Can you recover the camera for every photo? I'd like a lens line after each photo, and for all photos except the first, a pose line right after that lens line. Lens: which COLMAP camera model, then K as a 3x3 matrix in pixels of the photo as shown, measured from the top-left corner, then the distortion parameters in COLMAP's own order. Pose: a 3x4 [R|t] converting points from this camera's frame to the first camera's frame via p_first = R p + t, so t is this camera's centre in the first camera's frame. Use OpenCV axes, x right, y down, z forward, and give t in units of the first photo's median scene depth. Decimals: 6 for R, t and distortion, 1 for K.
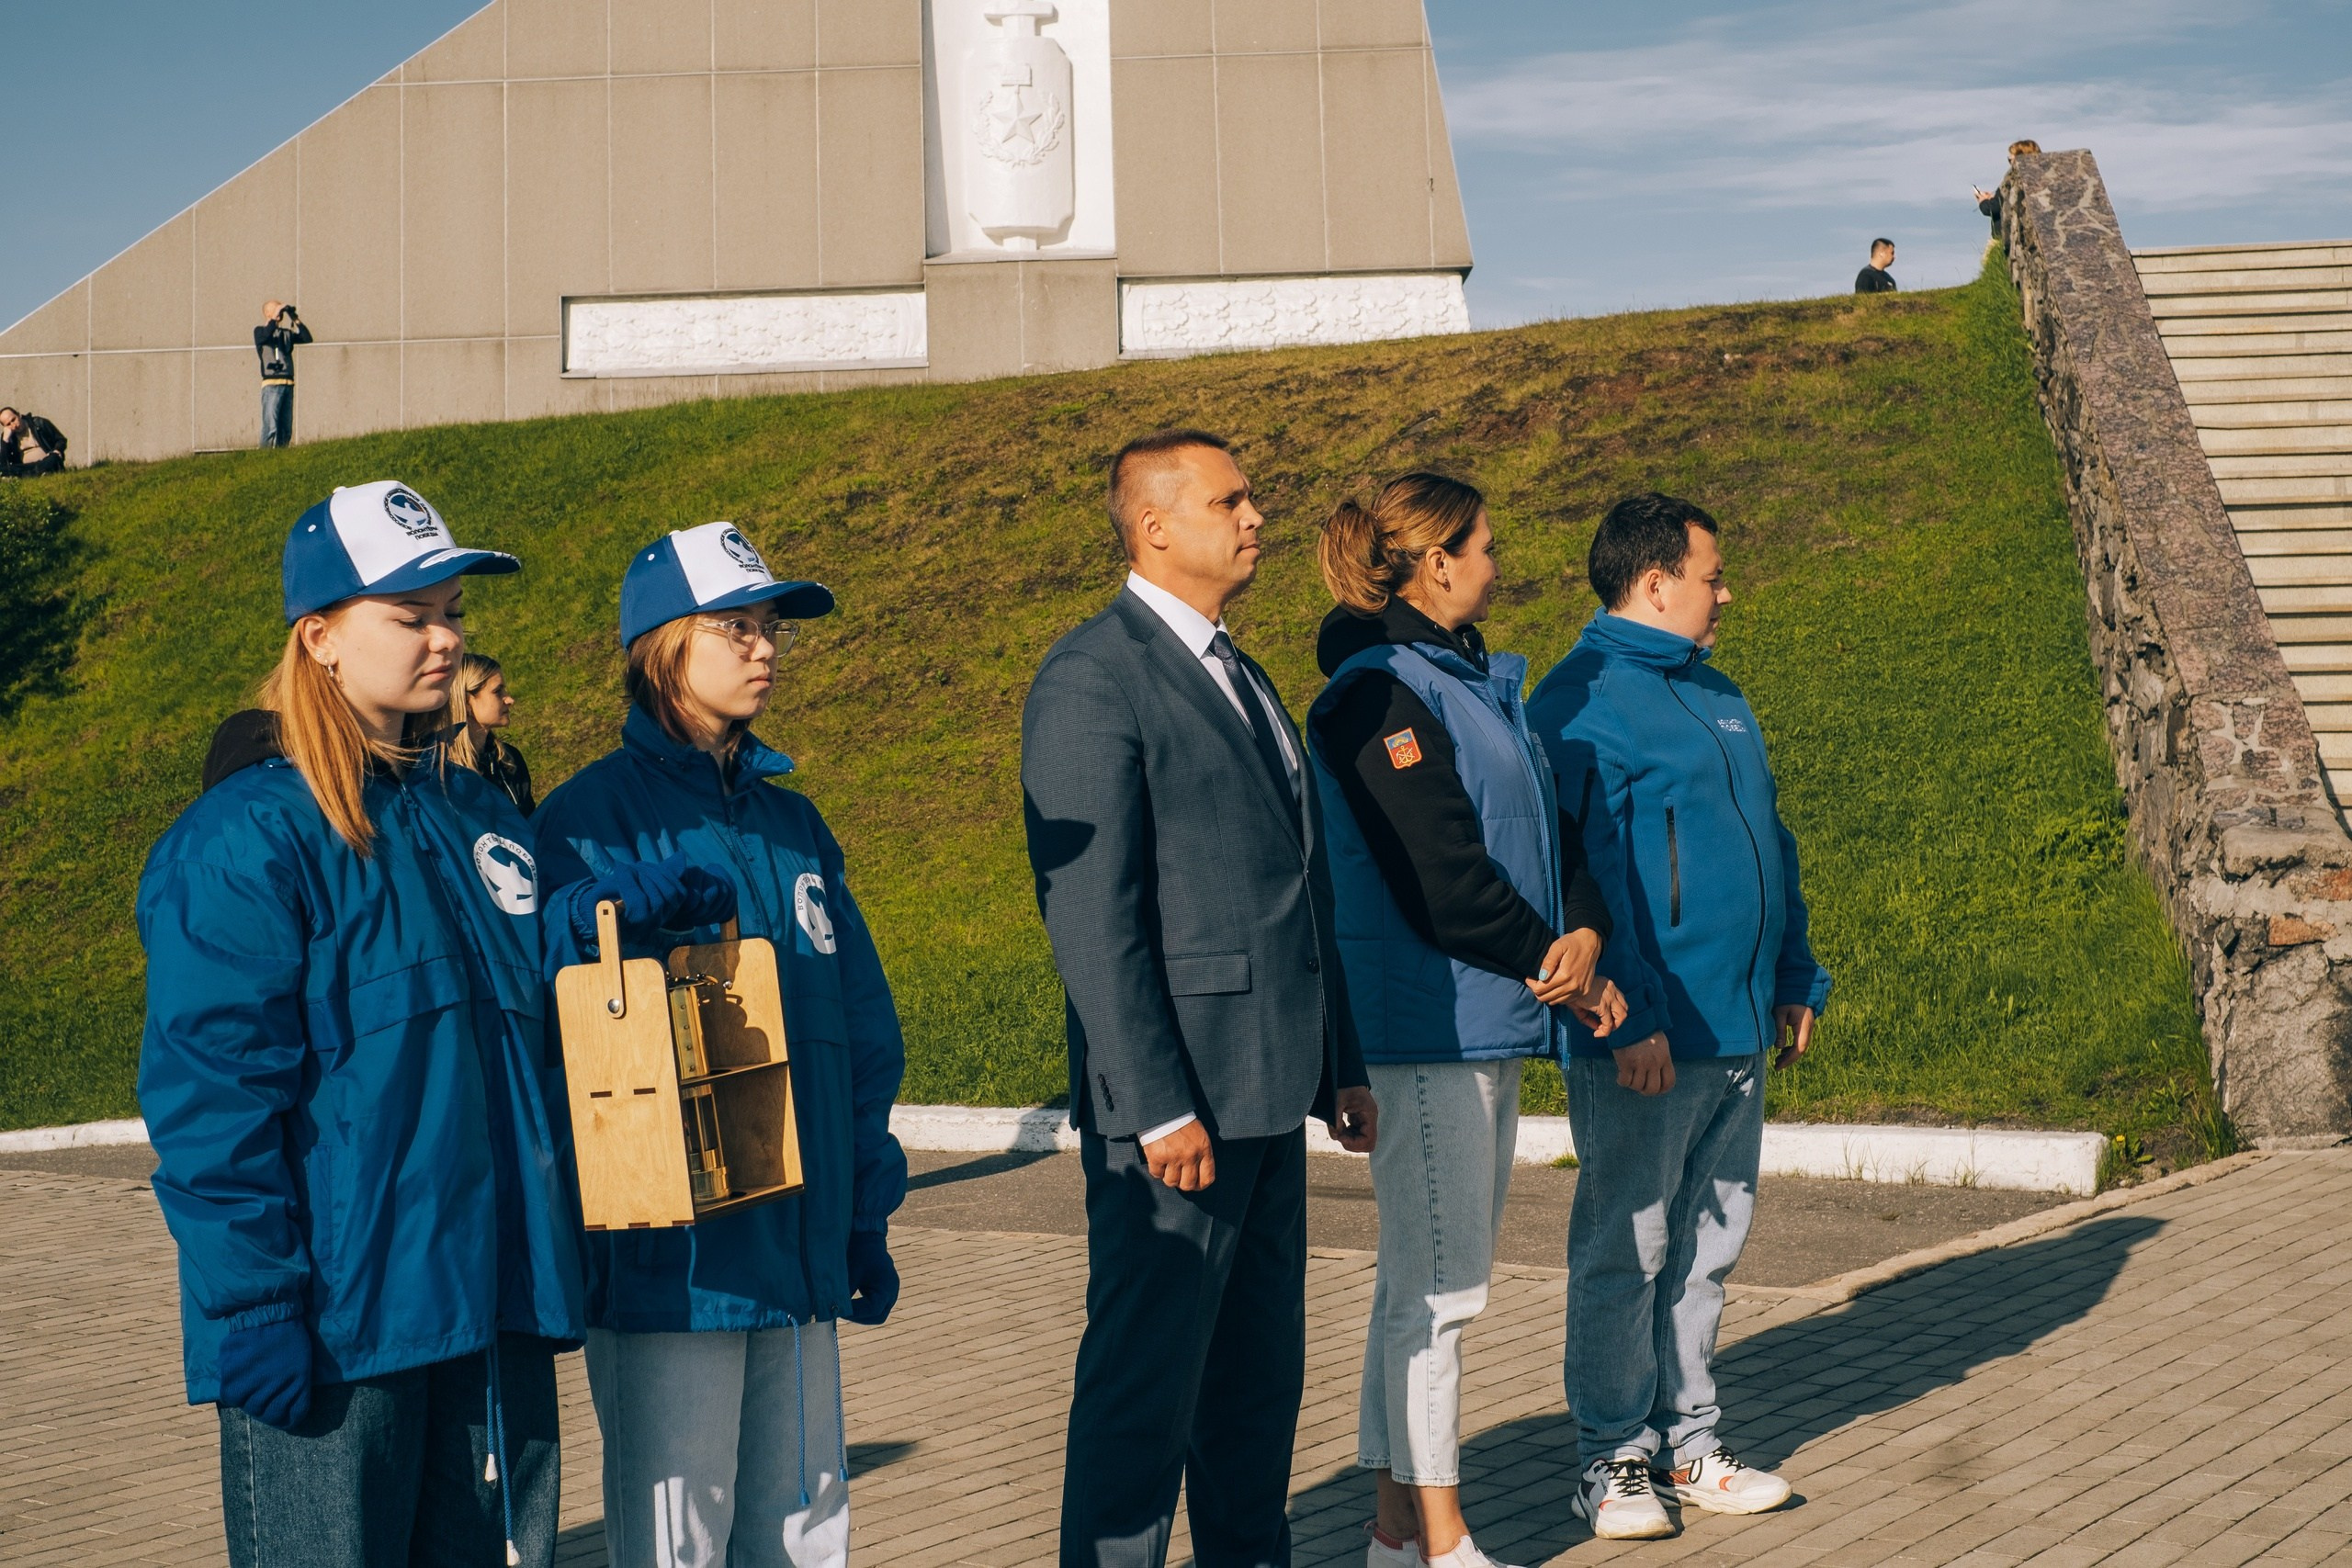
lens RADIAL K [[3651.0, 0, 1176.0], [0, 3651.0, 784.0], [0, 0, 1]] dist [-0.020345, -0.045792]
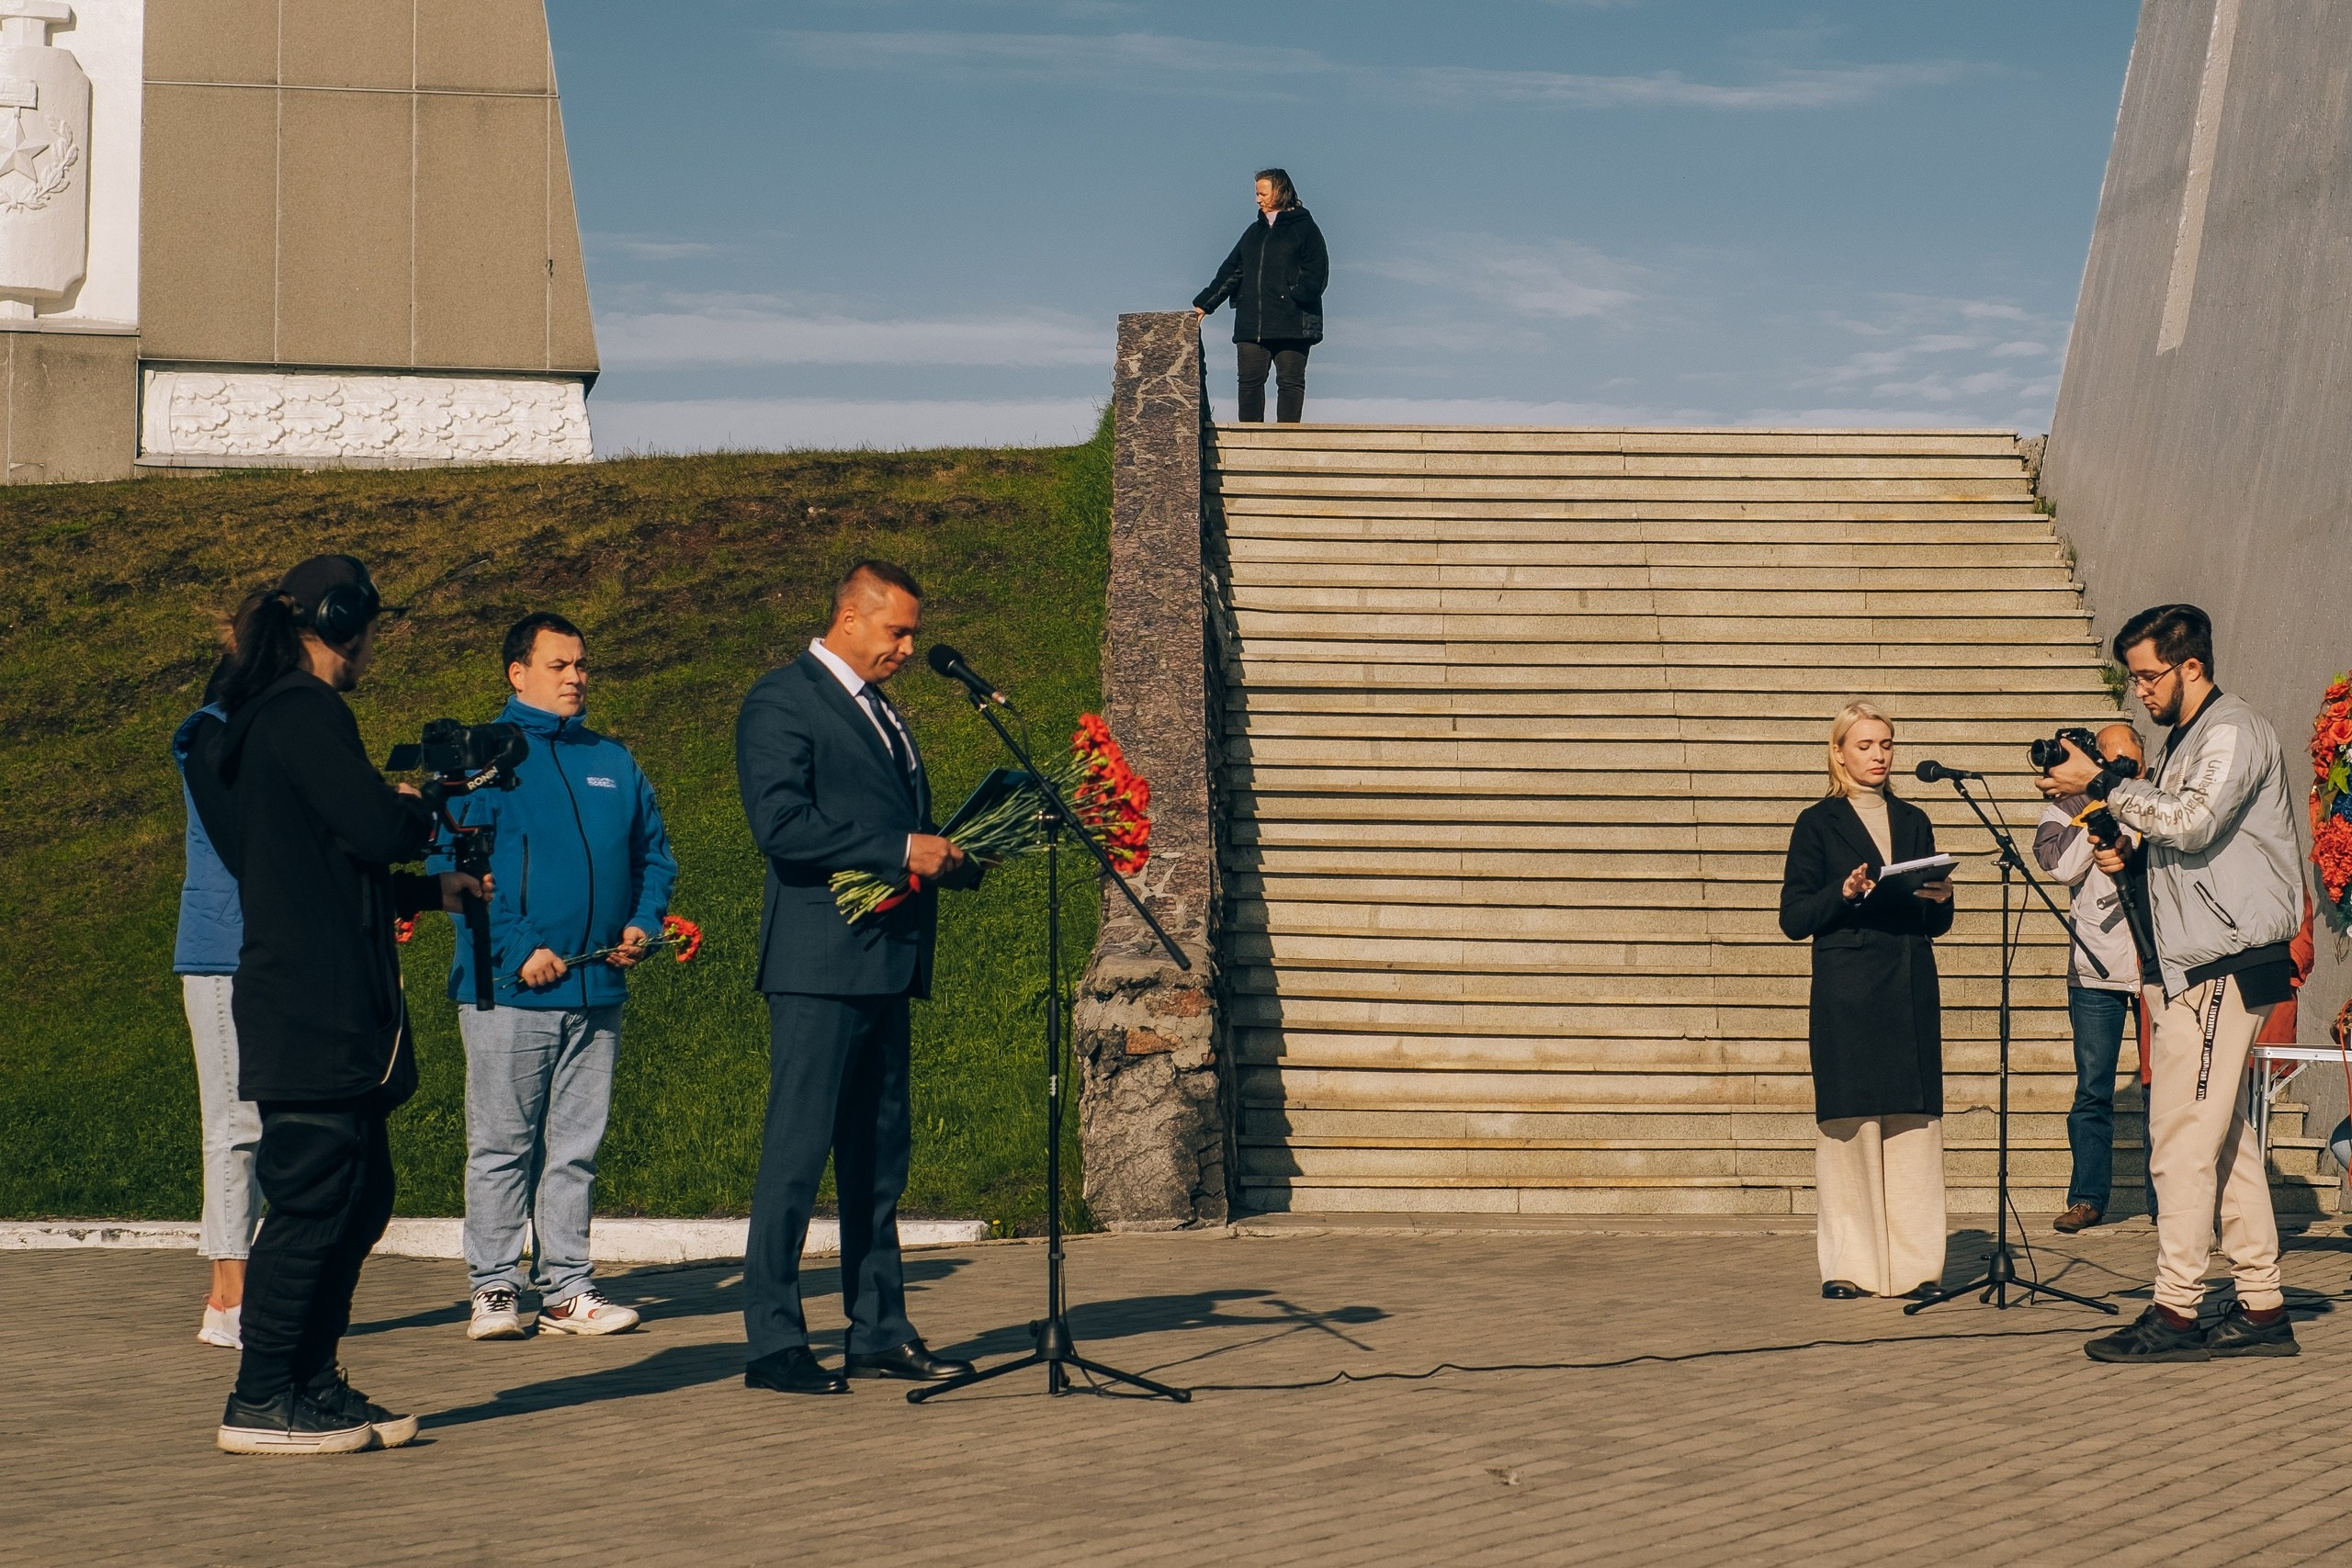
lens RADIAL K [[5319.9, 0, 1503.1], [0, 5319.9, 747.1], [0, 0, 1]] dist [-0.048076, 0.204459]
pose [[0.971139, 0.042629, 0.234675, 0.008788], [-0.026854, 0.997185, -0.070014, 0.031078], [-0.236999, 0.061691, 0.969549, -0.332162]]
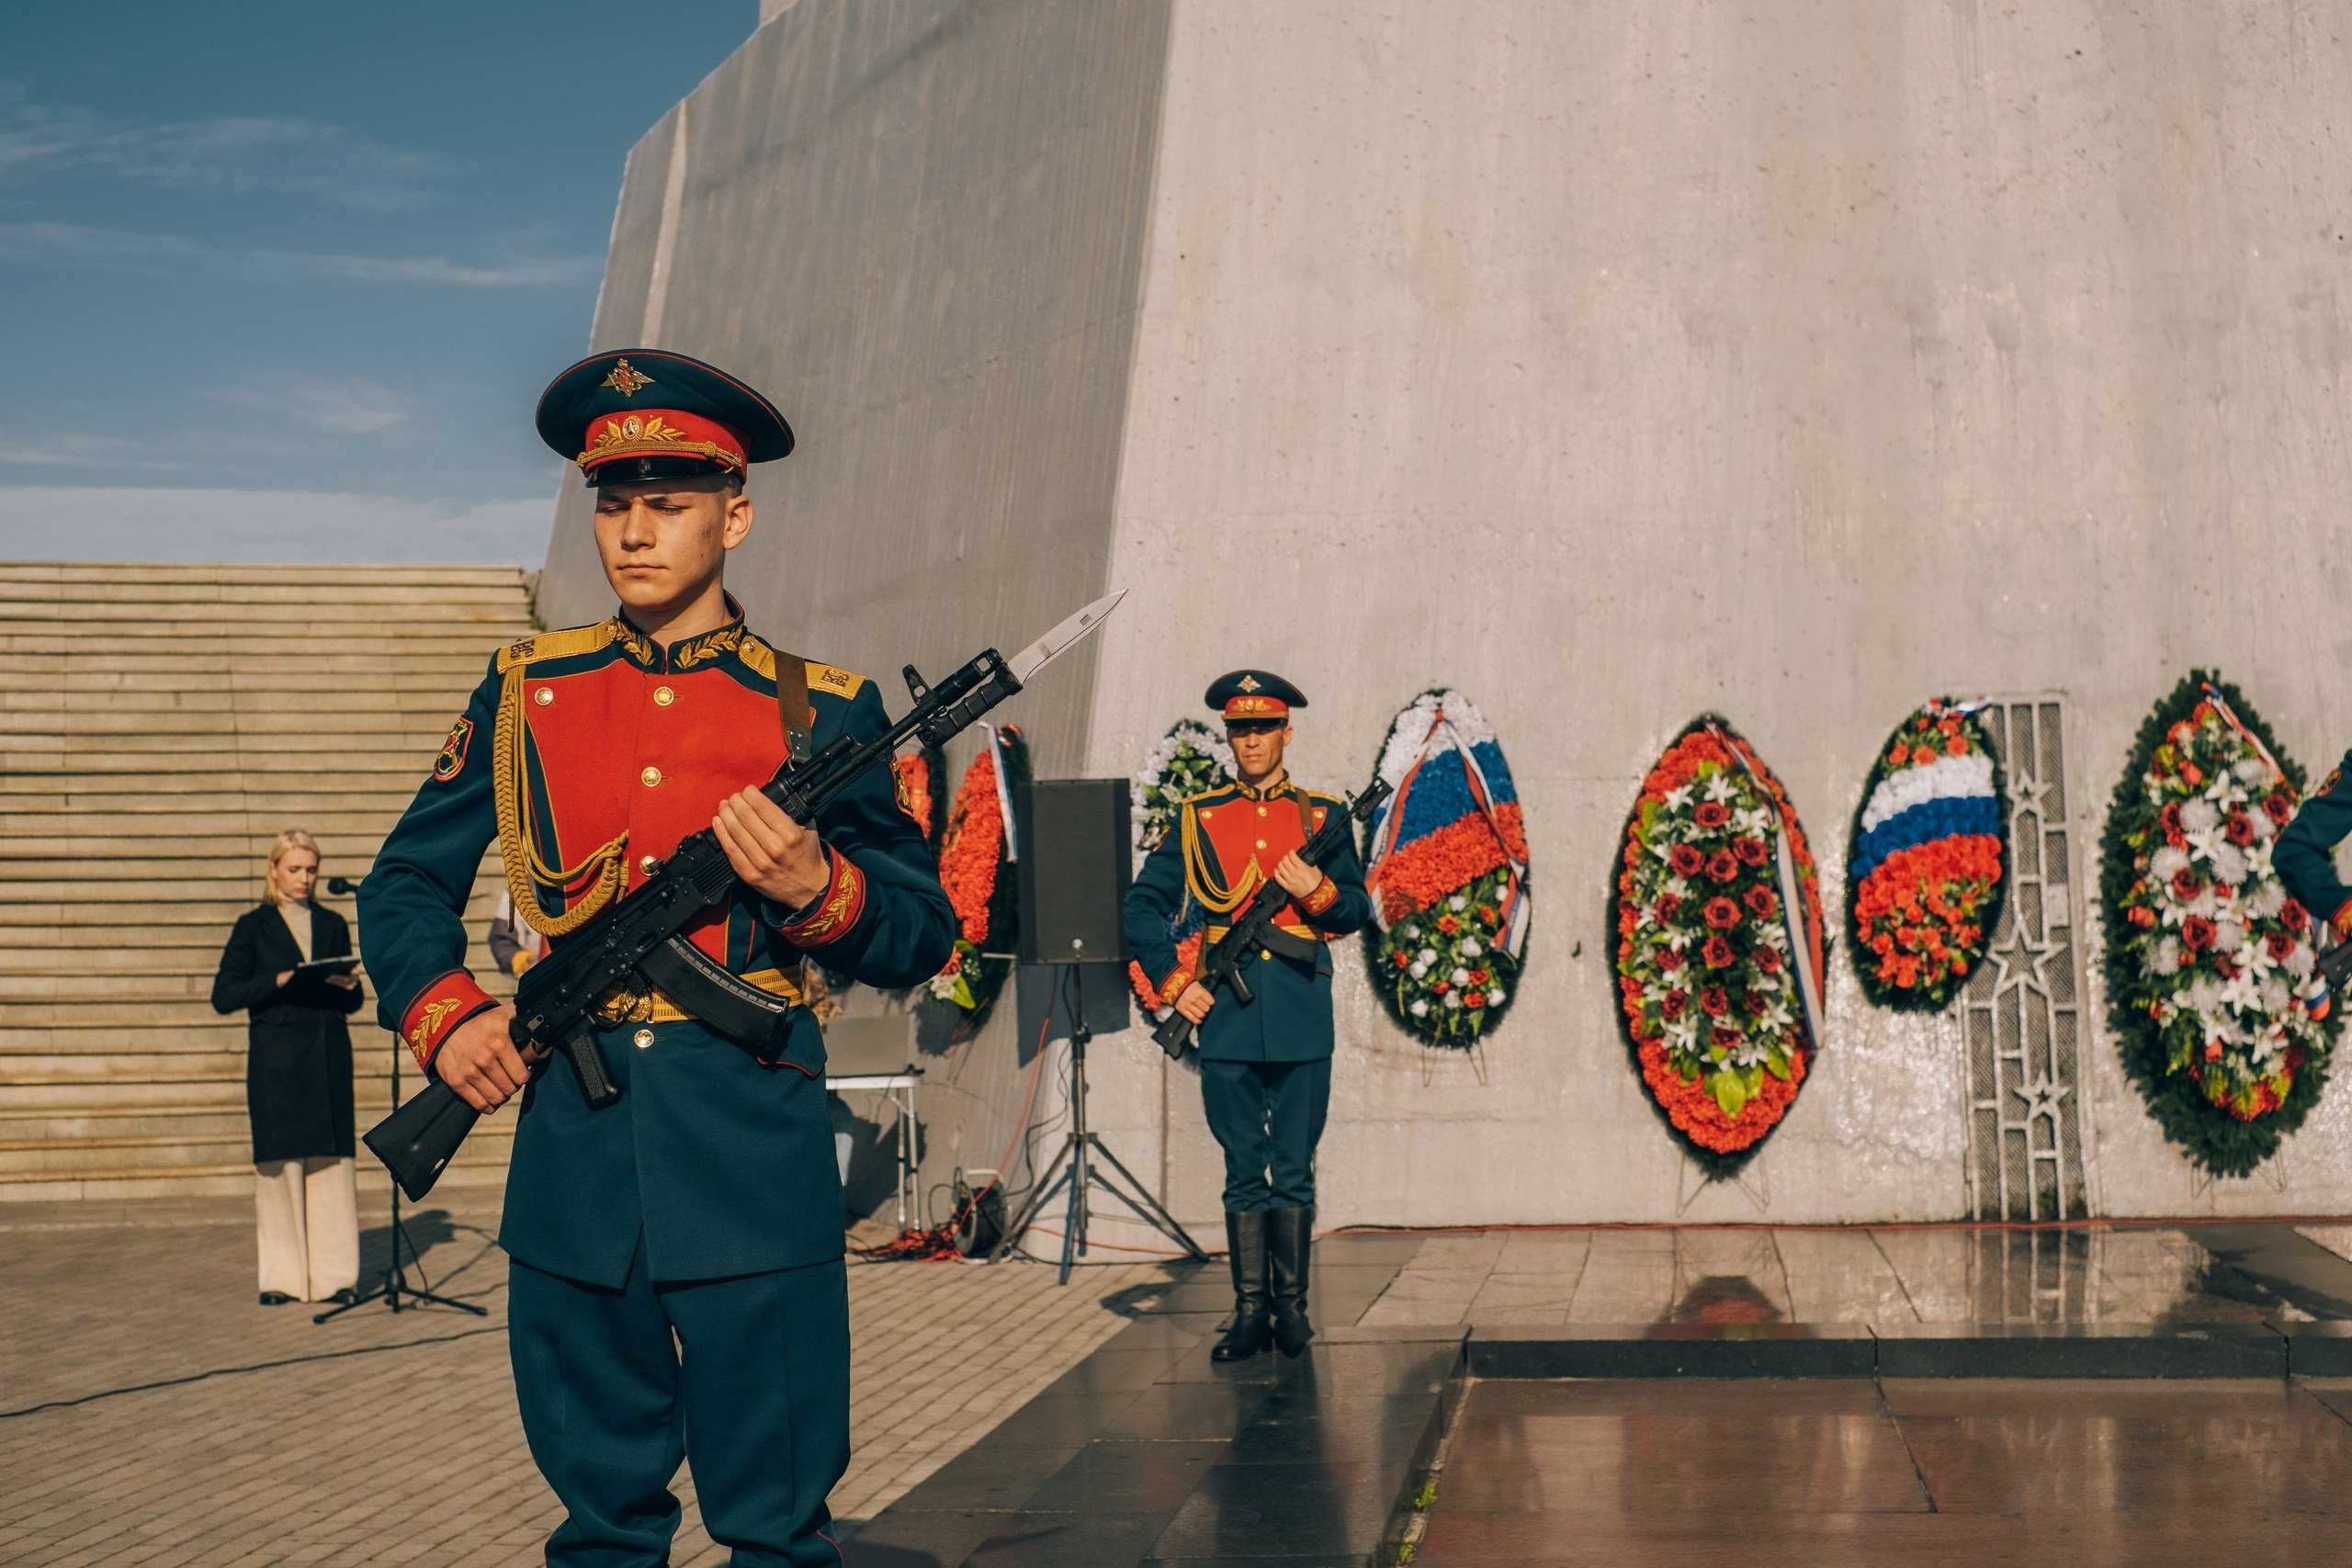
lens RADIAL K [[3692.0, 0, 1176.0], [0, 3692.0, 784.0], [0, 0, 1]] dist [-0.026776, 0.024940]
pose [[0.887836, 0.028613, 0.459270, 0.067306], [-0.000993, 0.998182, -0.060268, 0.004533], [-0.460160, 0.053052, 0.886250, -0.276789]]
